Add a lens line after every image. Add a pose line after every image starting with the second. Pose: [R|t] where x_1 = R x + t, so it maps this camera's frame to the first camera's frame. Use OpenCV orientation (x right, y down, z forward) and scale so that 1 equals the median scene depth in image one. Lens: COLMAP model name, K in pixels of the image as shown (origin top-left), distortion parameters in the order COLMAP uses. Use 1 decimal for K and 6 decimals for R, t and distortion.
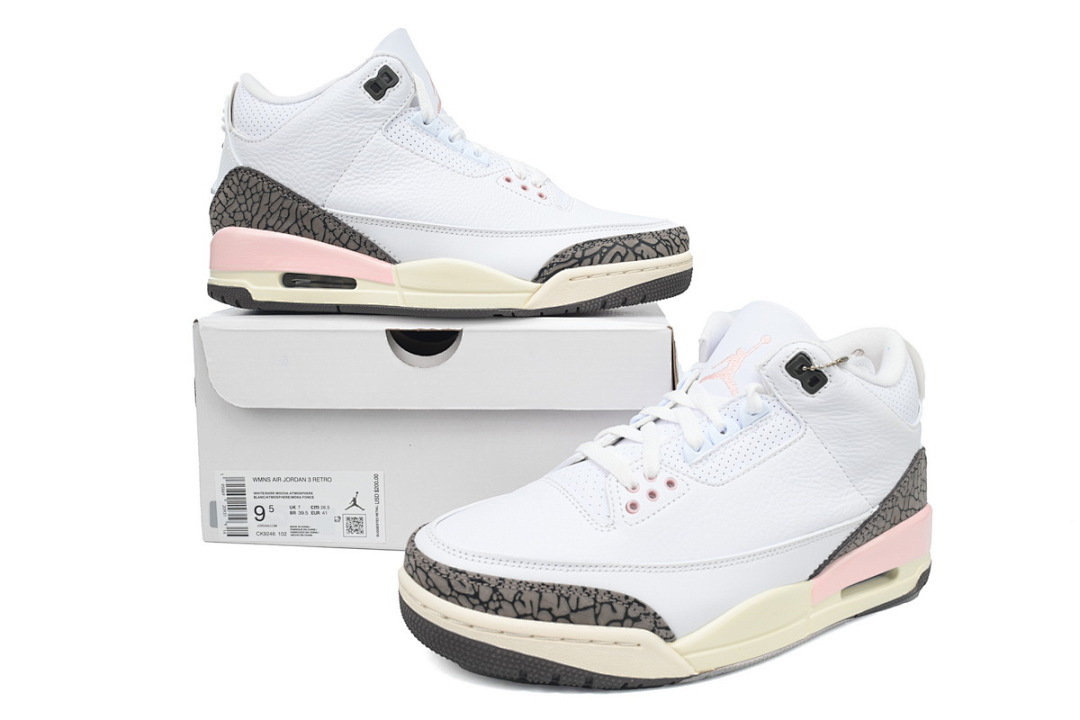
lens RADIAL K [[763.3, 0, 540.0], [0, 763.3, 360.0], [0, 0, 1]] dist [0.003070, 0.001052]
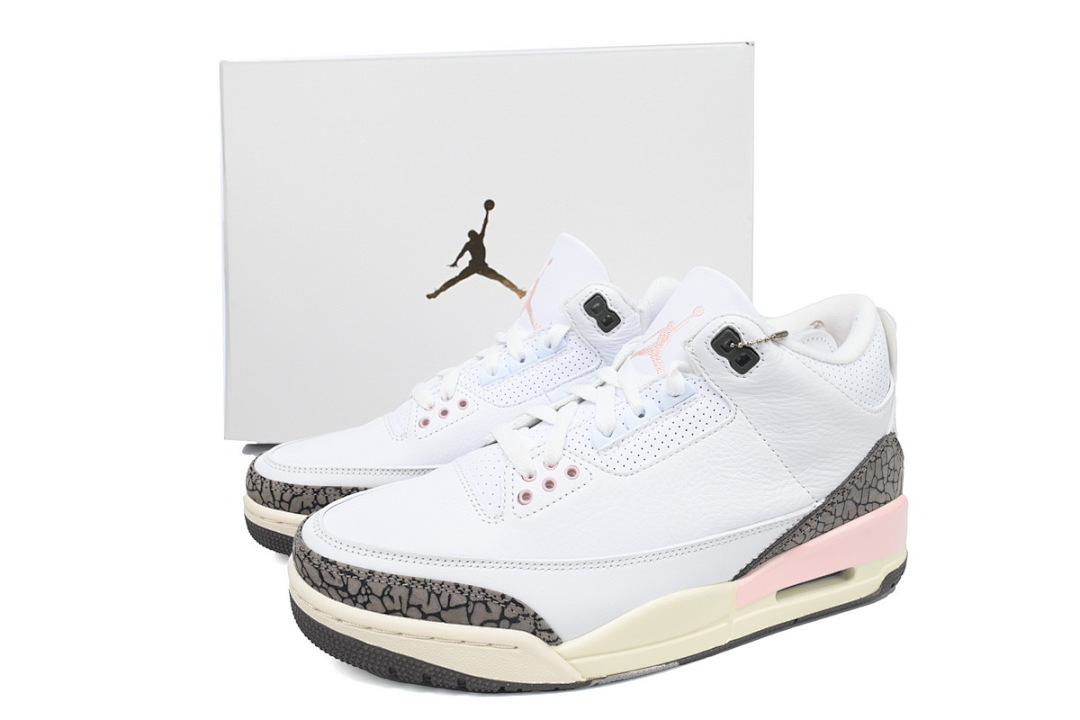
lens RADIAL K [[763.3, 0, 540.0], [0, 763.3, 360.0], [0, 0, 1]] dist [0.003070, 0.001052]
pose [[0.990612, 0.002266, -0.136686, 0.261834], [0.006220, 0.998080, 0.061624, -0.029300], [0.136564, -0.061896, 0.988696, 0.101639]]
